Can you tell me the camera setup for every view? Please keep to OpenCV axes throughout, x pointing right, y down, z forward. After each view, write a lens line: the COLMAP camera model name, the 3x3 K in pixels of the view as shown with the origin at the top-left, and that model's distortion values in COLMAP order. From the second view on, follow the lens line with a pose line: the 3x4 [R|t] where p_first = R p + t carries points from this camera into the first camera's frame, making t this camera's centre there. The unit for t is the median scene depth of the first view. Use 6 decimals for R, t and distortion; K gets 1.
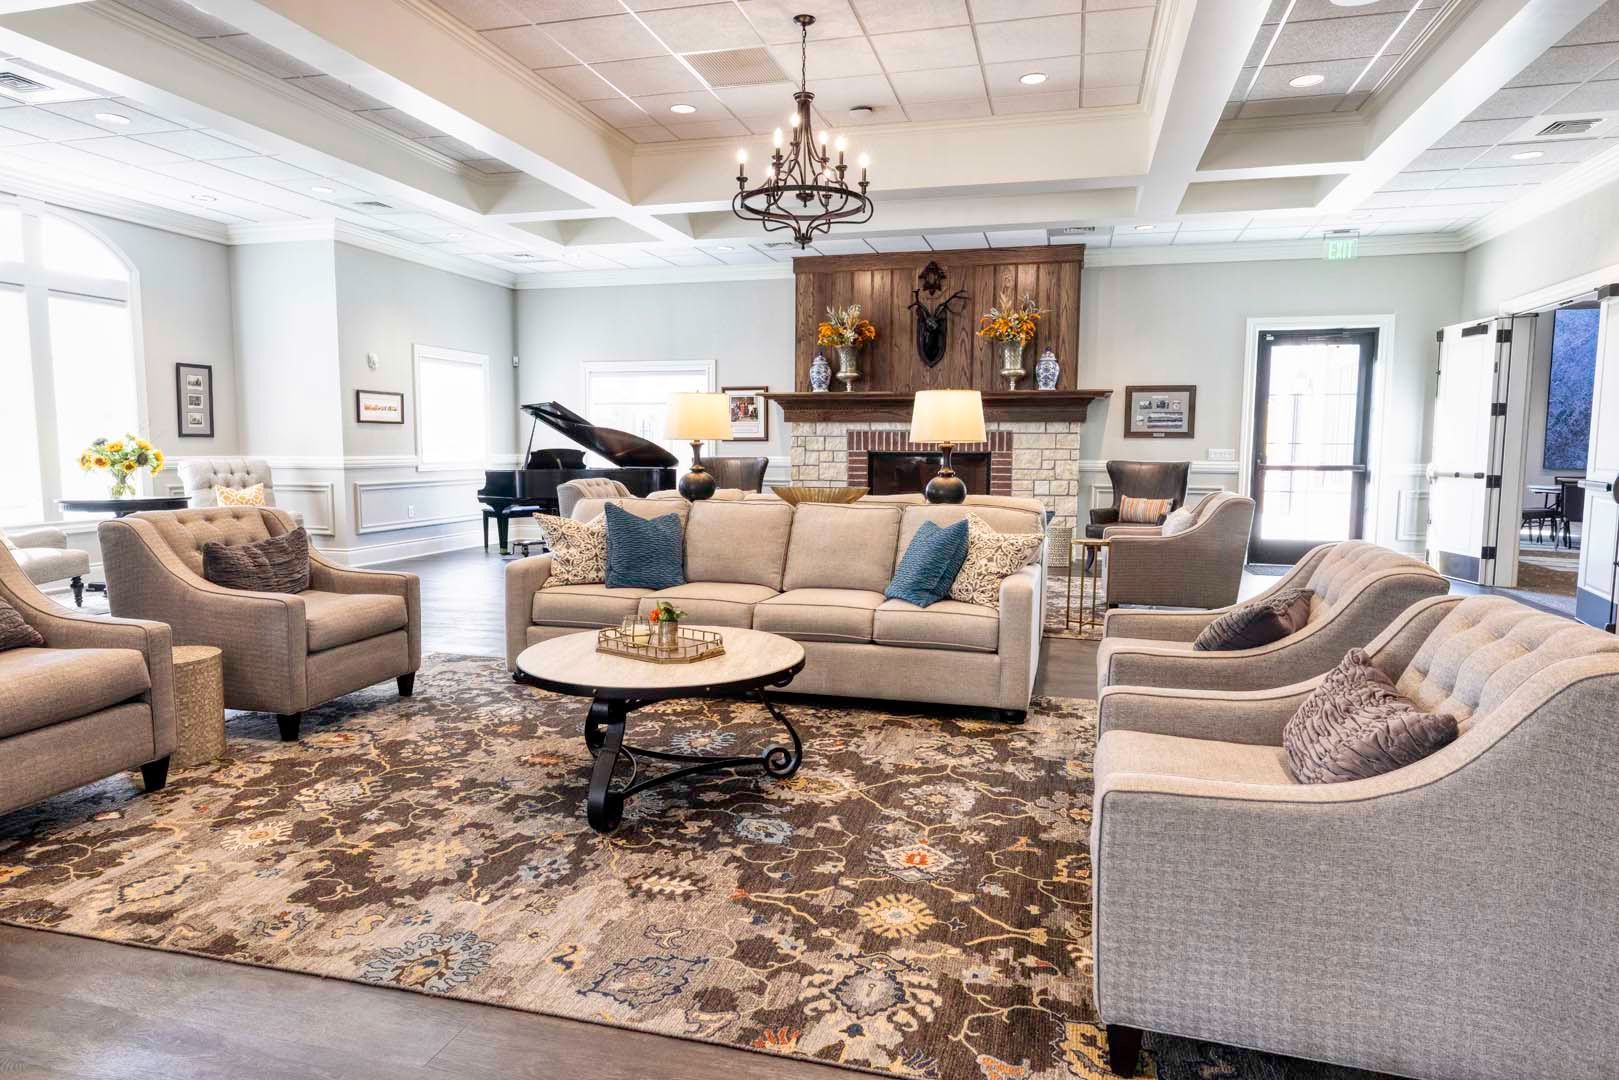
lens RADIAL K [[990.4, 0, 813.1], [0, 990.4, 532.4], [0, 0, 1]] dist [-0.000121, -0.001381]
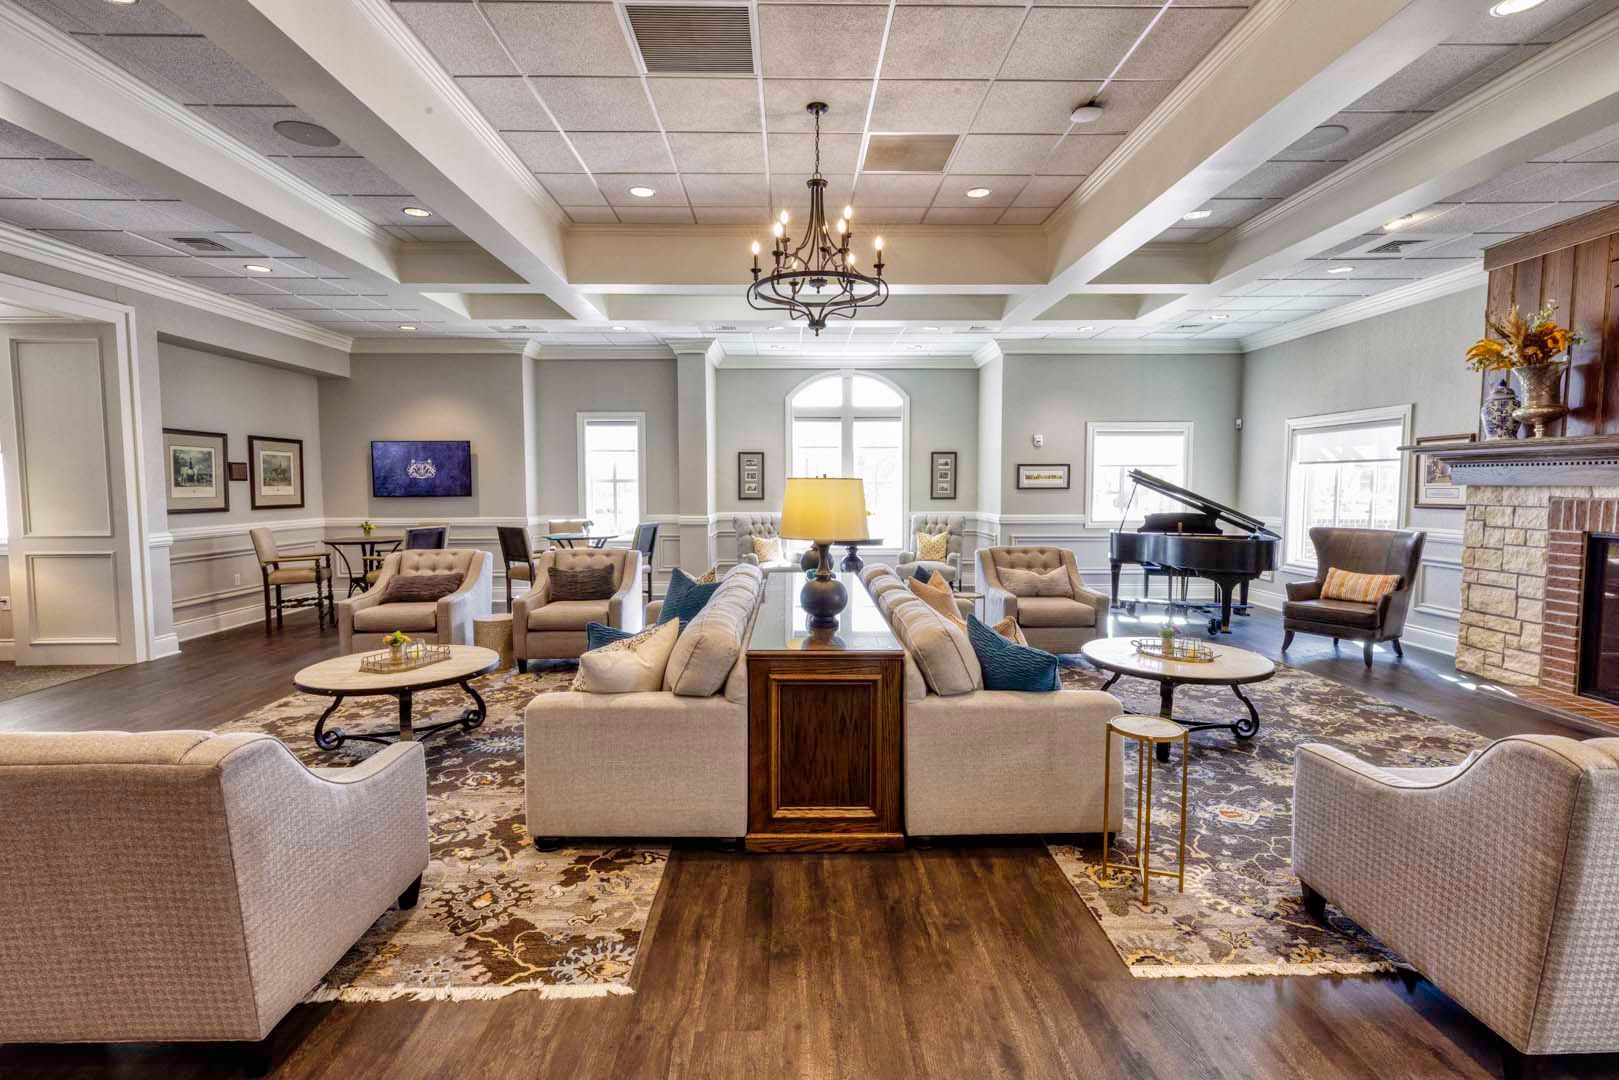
lens RADIAL K [[779.5, 0, 854.4], [0, 779.5, 533.5], [0, 0, 1]] dist [0.006812, 0.000478]
pose [[0.259224, 0.061033, -0.963887, 0.542666], [-0.079576, 0.995958, 0.041663, -0.088491], [0.962533, 0.065902, 0.263033, 0.593097]]
